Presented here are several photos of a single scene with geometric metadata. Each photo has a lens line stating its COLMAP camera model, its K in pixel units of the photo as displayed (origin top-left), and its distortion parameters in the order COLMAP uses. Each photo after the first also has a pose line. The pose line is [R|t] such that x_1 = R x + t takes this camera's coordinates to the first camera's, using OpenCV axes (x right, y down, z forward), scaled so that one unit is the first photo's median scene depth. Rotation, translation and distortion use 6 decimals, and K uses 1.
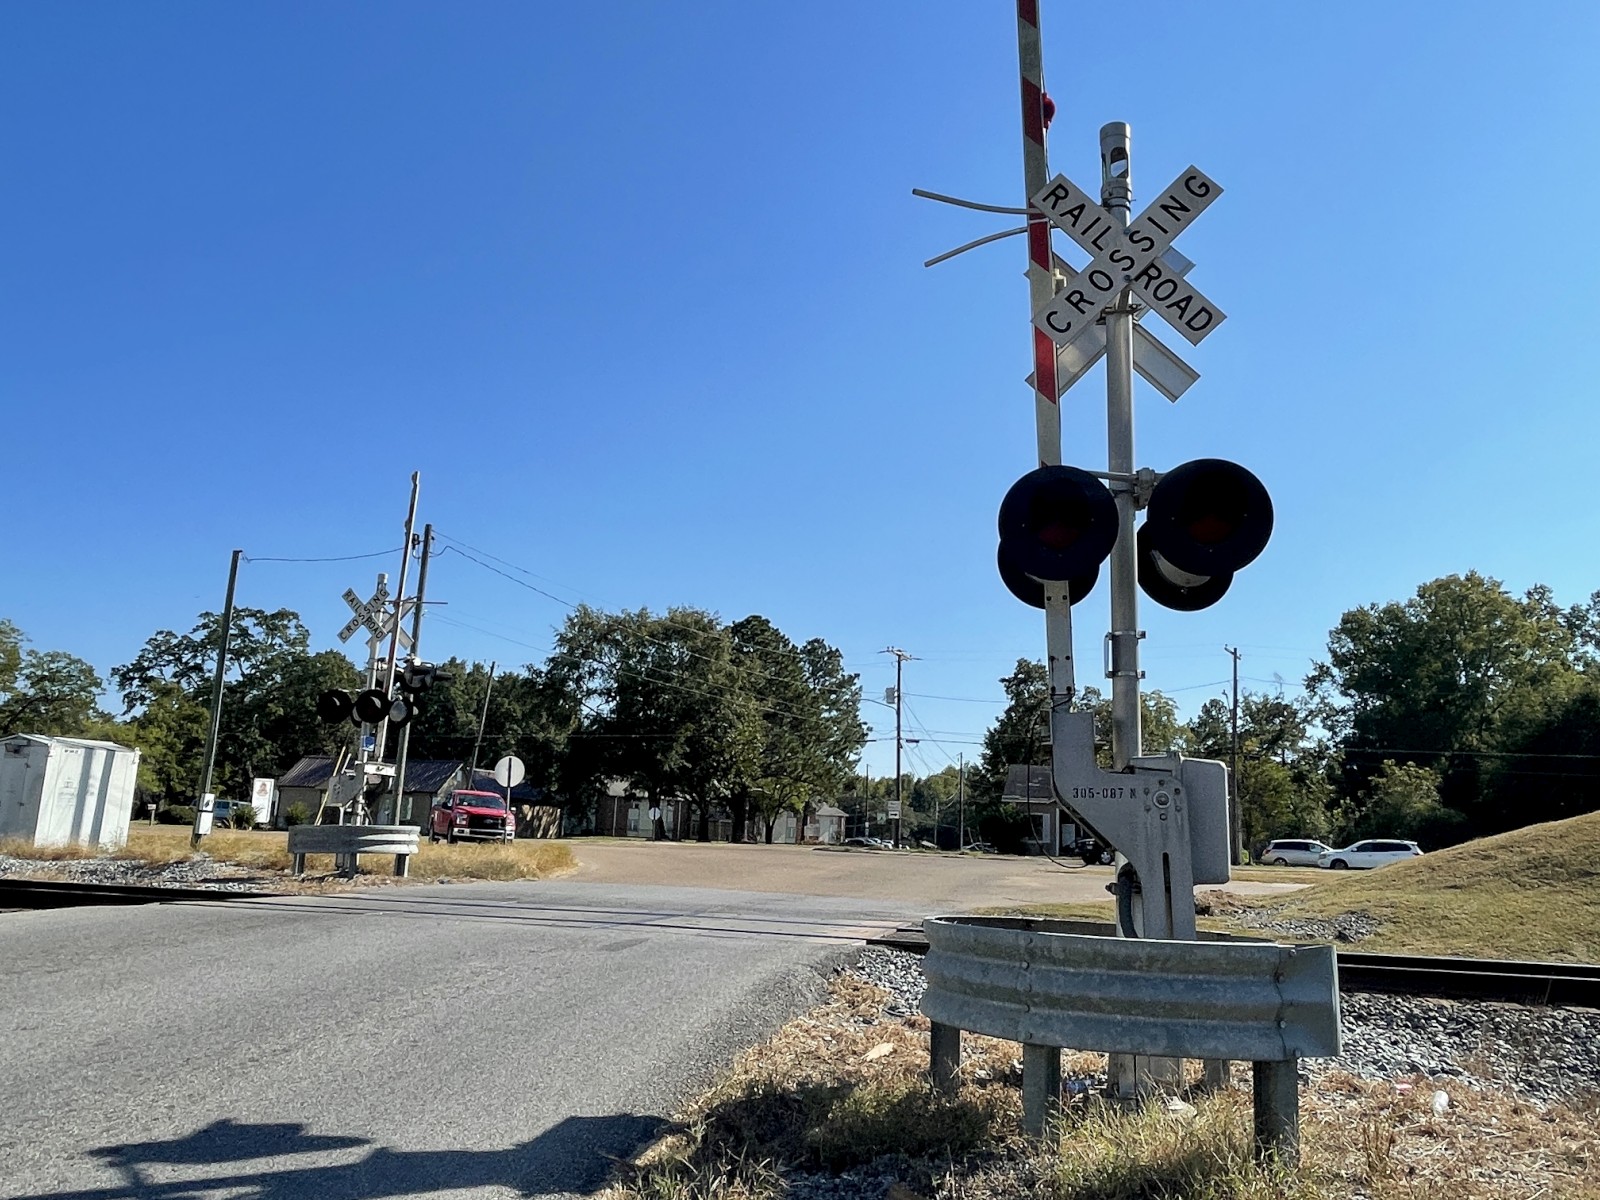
lens RADIAL K [[1181.8, 0, 818.7], [0, 1181.8, 594.1], [0, 0, 1]] dist [-0.000266, -0.003531]
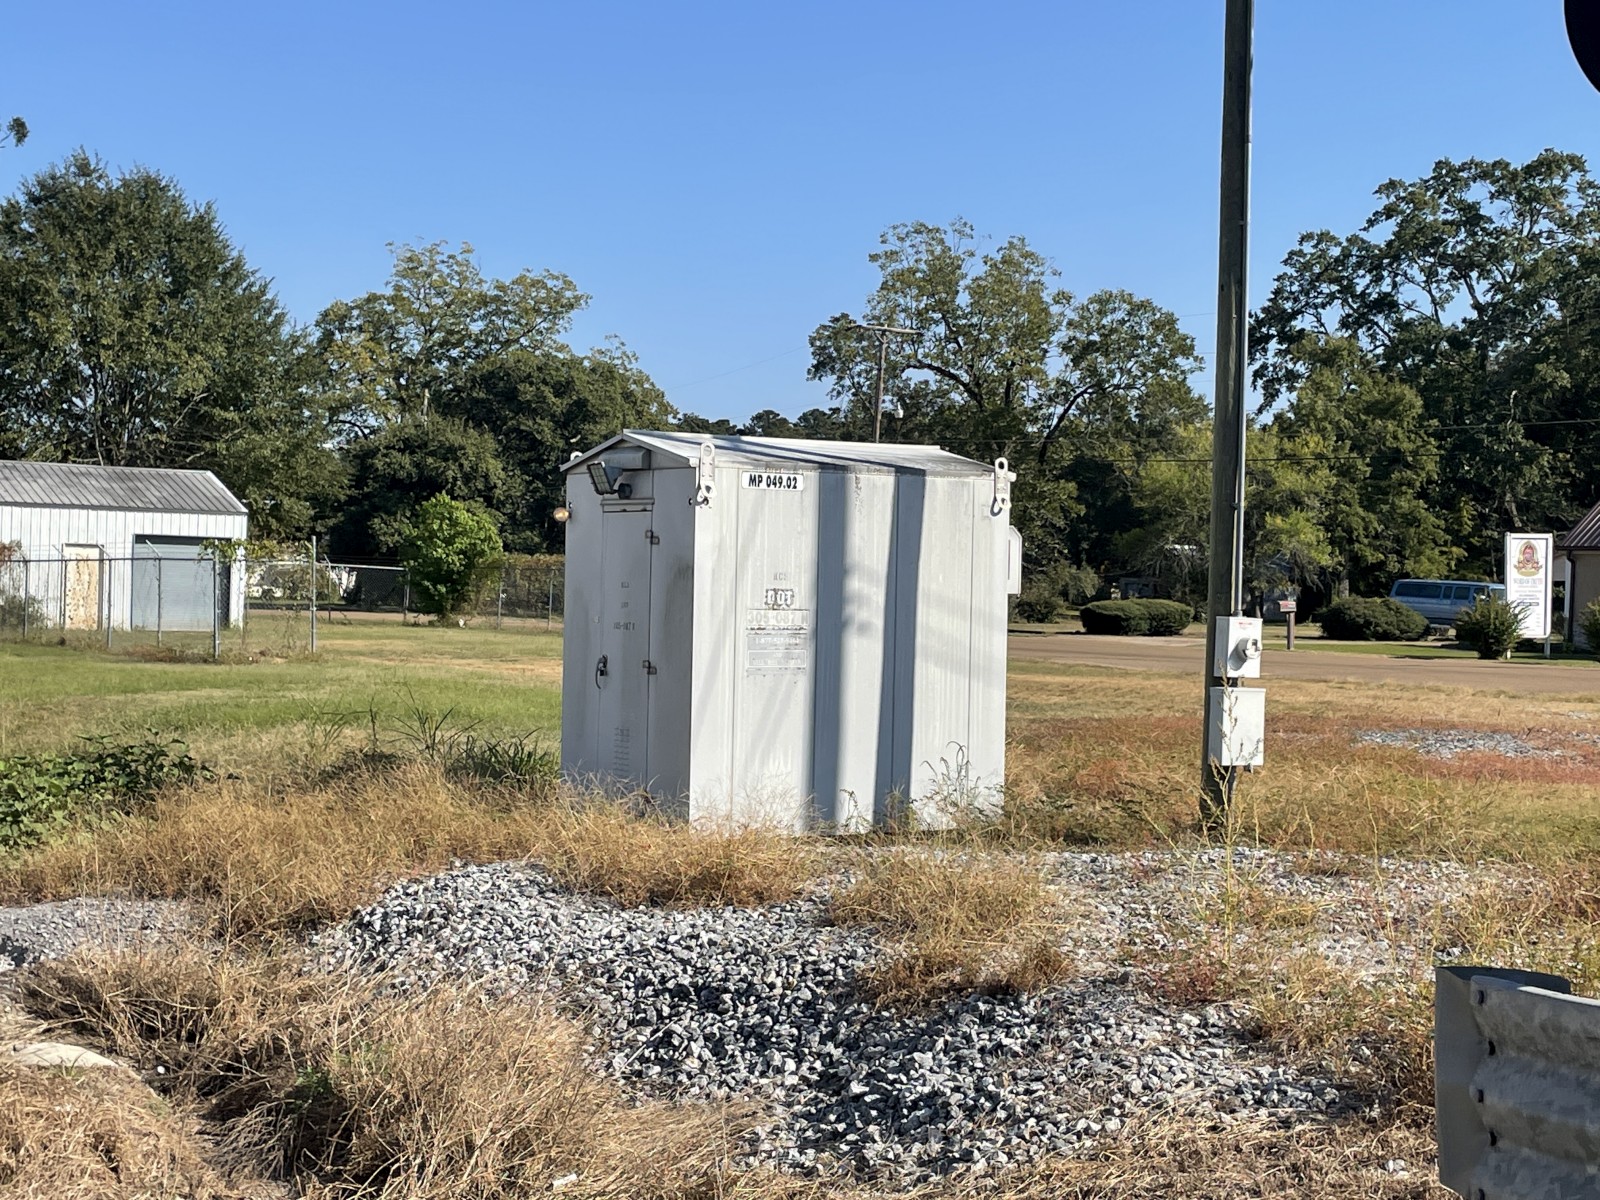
lens RADIAL K [[2397.3, 0, 823.8], [0, 2397.3, 577.1], [0, 0, 1]] dist [0.153550, -0.368278]
pose [[0.744704, -0.022914, -0.667001, -0.055358], [0.141320, 0.982162, 0.124042, 0.019598], [0.652261, -0.186635, 0.734658, 0.132521]]
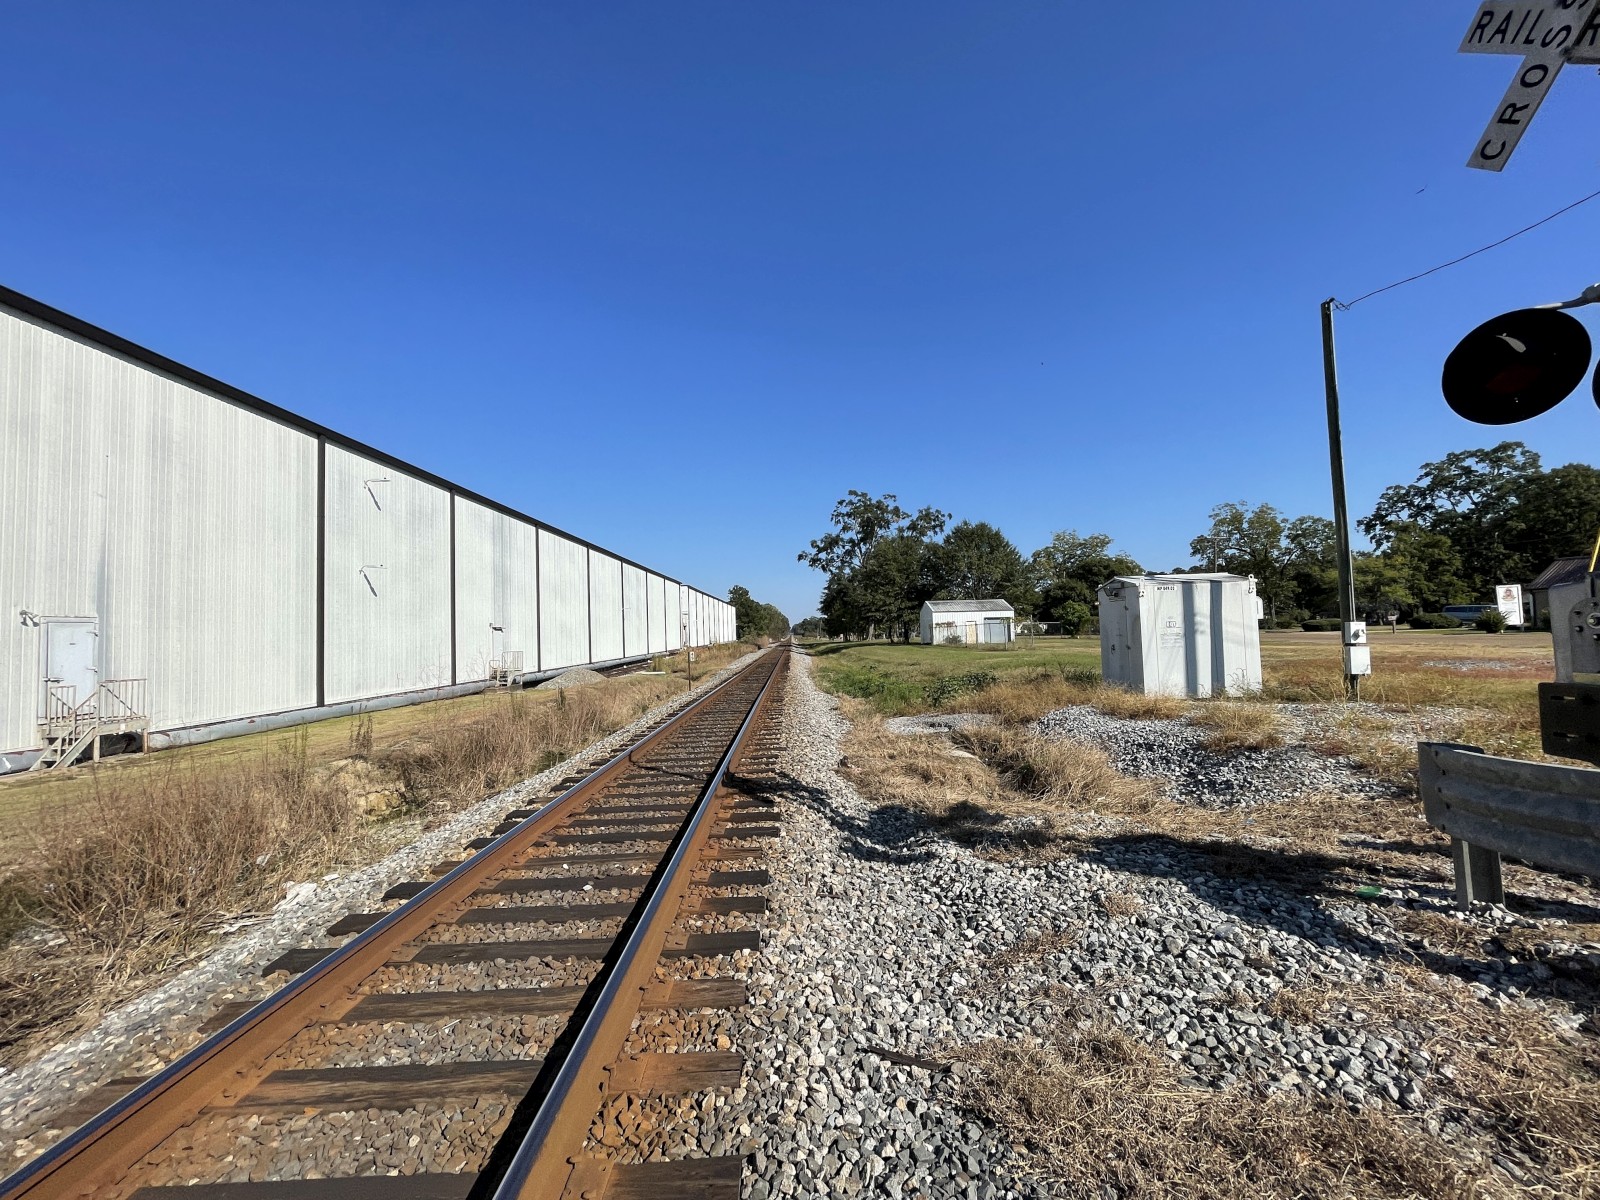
lens RADIAL K [[645.4, 0, 805.9], [0, 645.4, 599.9], [0, 0, 1]] dist [-0.002059, -0.000443]
pose [[0.281846, -0.094775, -0.954767, -0.053884], [0.235464, 0.971510, -0.026928, 0.020376], [0.930118, -0.217223, 0.296132, 0.134469]]
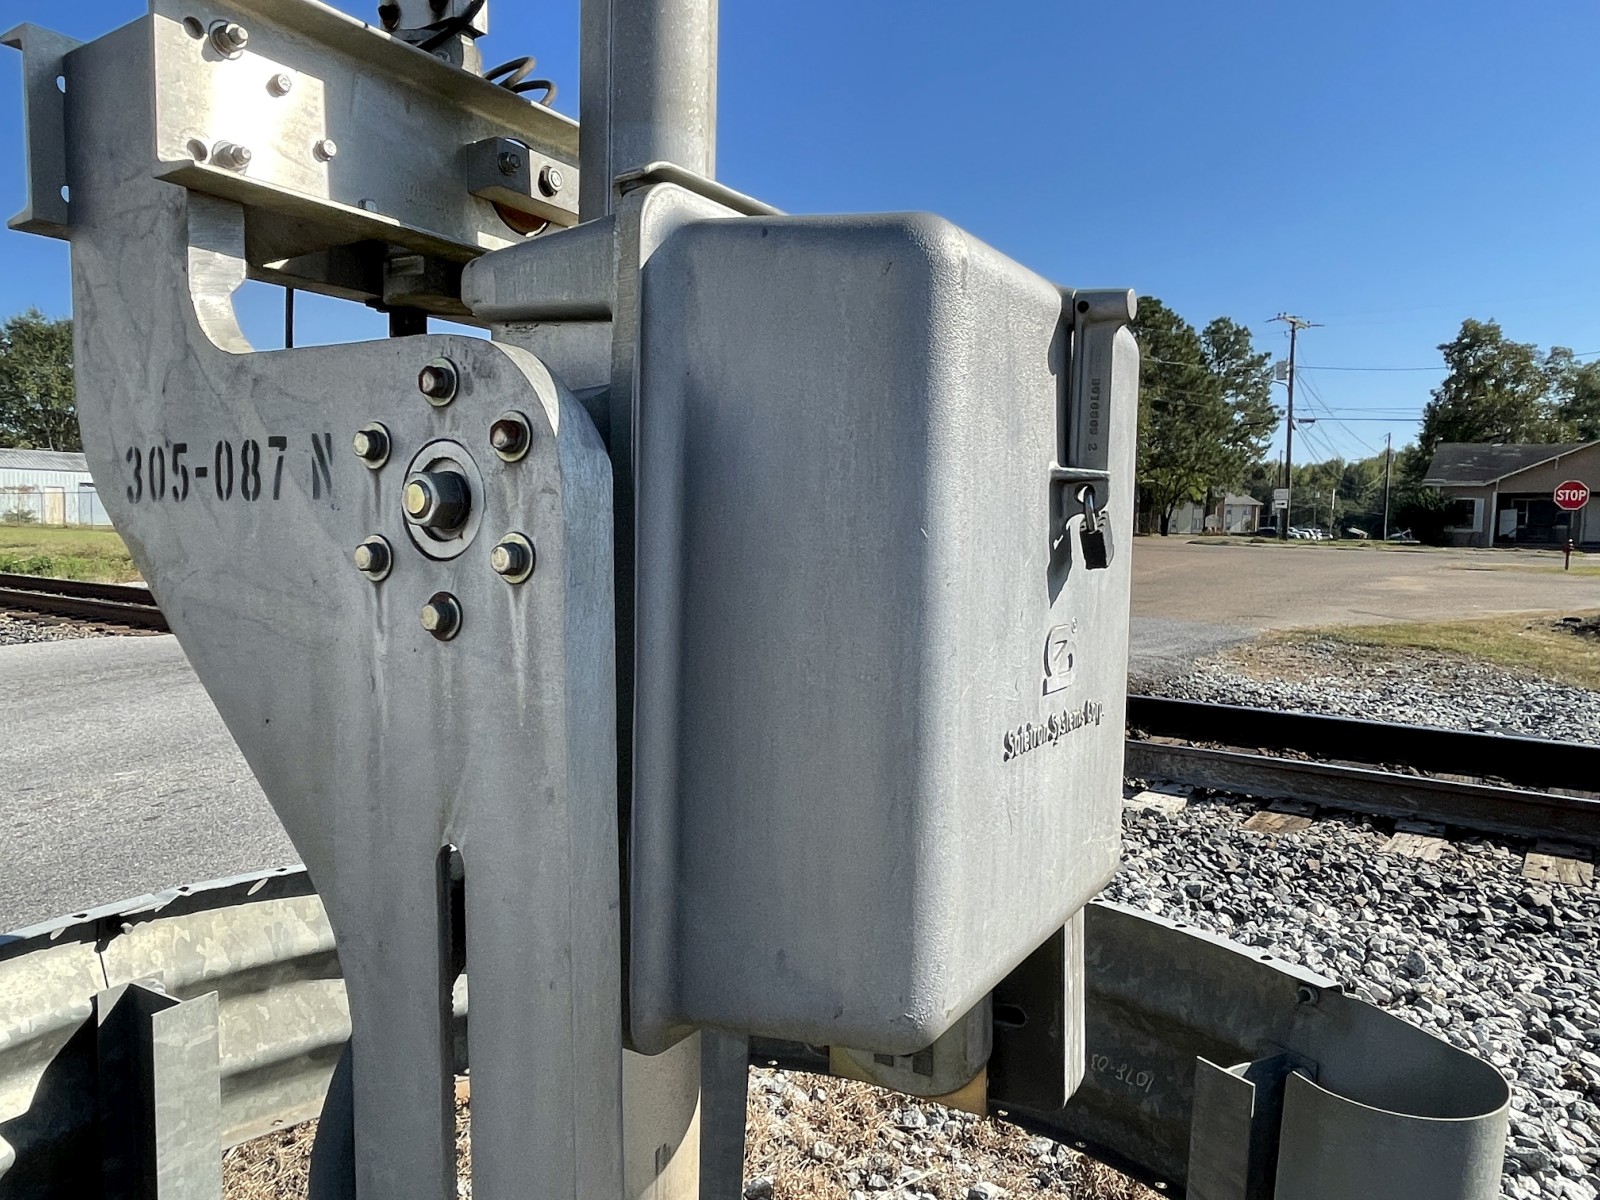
lens RADIAL K [[1117.6, 0, 807.9], [0, 1117.6, 592.8], [0, 0, 1]] dist [-0.003551, 0.000994]
pose [[0.930743, 0.004742, -0.365644, 0.018633], [0.089280, 0.966709, 0.239797, 0.007563], [0.354609, -0.255834, 0.899334, 0.043067]]
